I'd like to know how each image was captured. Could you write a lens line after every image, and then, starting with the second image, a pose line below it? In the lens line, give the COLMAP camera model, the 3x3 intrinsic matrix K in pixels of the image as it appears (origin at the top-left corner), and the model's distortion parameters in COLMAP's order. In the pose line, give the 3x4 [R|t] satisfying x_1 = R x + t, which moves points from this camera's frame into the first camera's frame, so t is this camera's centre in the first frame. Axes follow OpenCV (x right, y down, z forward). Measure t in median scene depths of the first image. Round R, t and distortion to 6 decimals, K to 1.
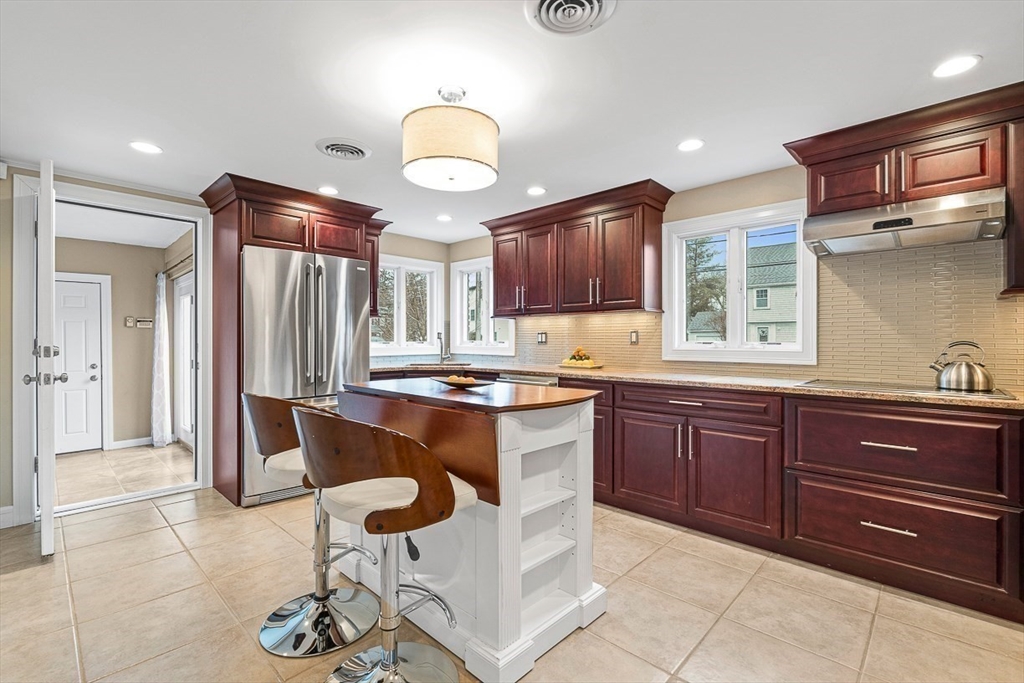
lens RADIAL K [[452.9, 0, 511.7], [0, 452.9, 342.1], [0, 0, 1]] dist [-0.002089, -0.000235]
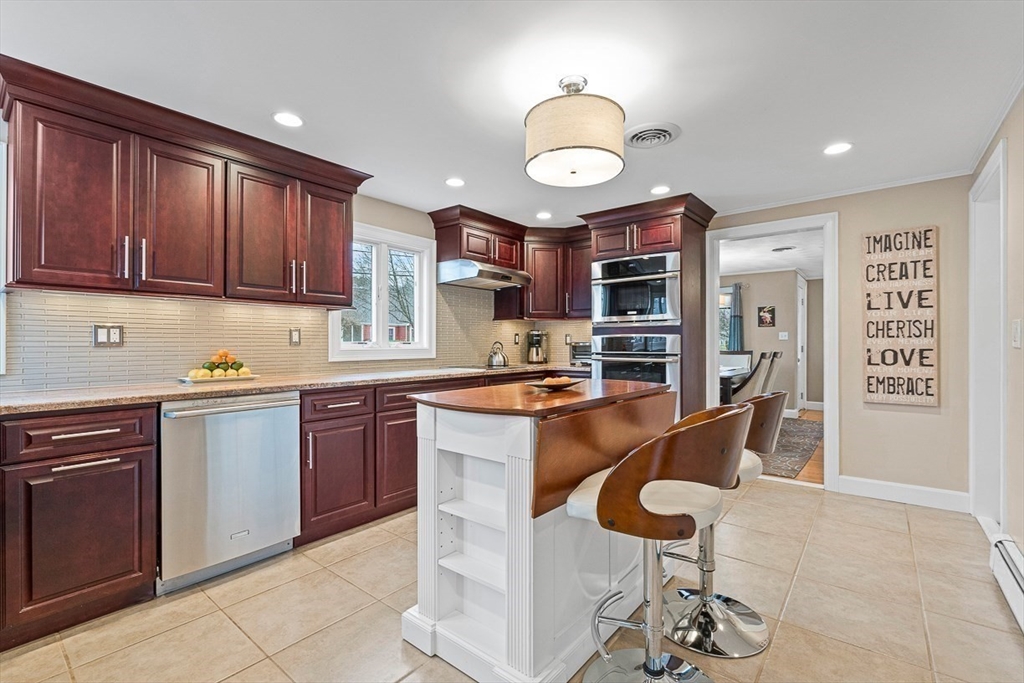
lens RADIAL K [[452.9, 0, 511.7], [0, 452.9, 342.1], [0, 0, 1]] dist [-0.002089, -0.000235]
pose [[-0.075045, -0.000394, 0.997180, -0.863607], [0.004814, 0.999988, 0.000757, 0.000682], [-0.997169, 0.004857, -0.075042, 0.958943]]
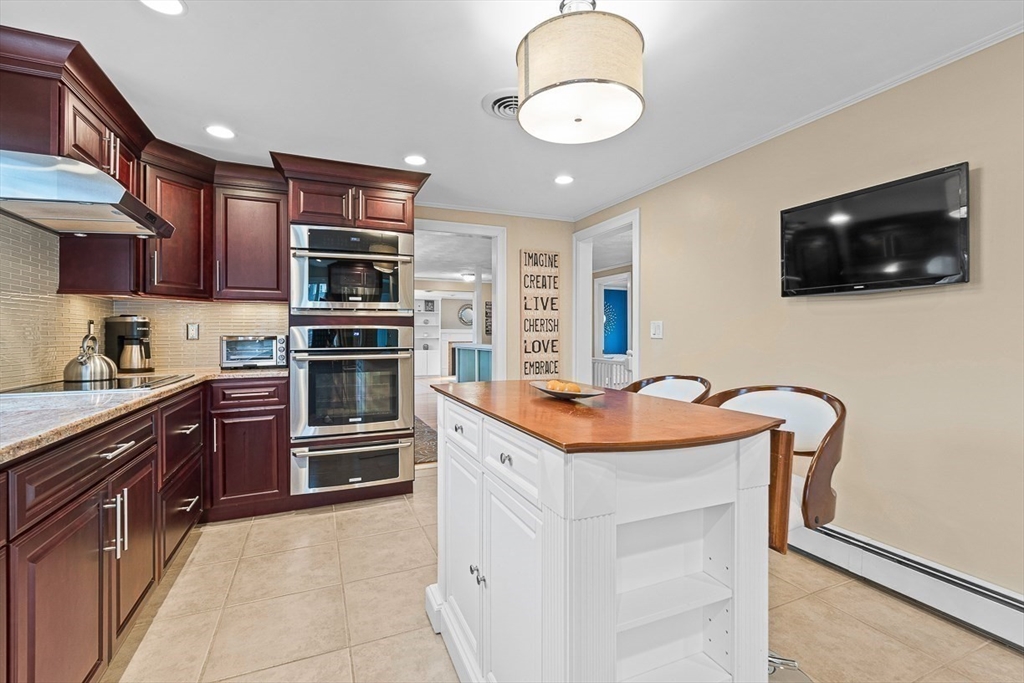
lens RADIAL K [[459.8, 0, 514.3], [0, 459.8, 337.0], [0, 0, 1]] dist [0.000823, 0.000267]
pose [[-0.920676, -0.001016, 0.390326, -0.269840], [0.002707, 0.999956, 0.008986, -0.001654], [-0.390318, 0.009330, -0.920633, 1.402510]]
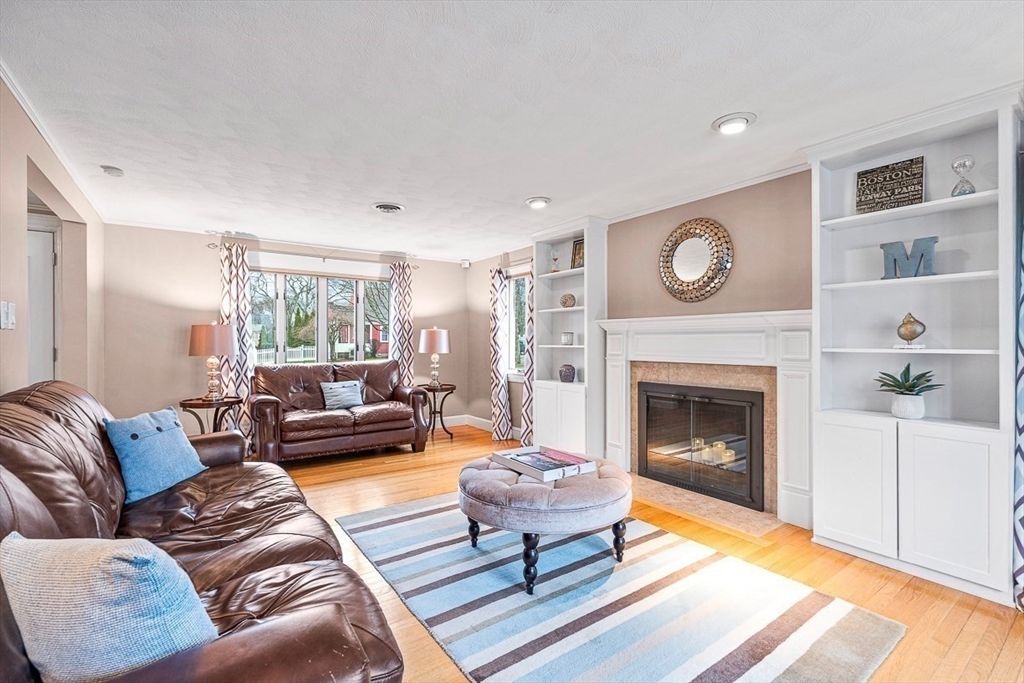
lens RADIAL K [[452.9, 0, 511.7], [0, 452.9, 342.1], [0, 0, 1]] dist [-0.002089, -0.000235]
pose [[0.189210, 0.000516, 0.981936, 0.835091], [0.004823, 0.999987, -0.001455, 0.032176], [-0.981925, 0.005011, 0.189205, -2.918186]]
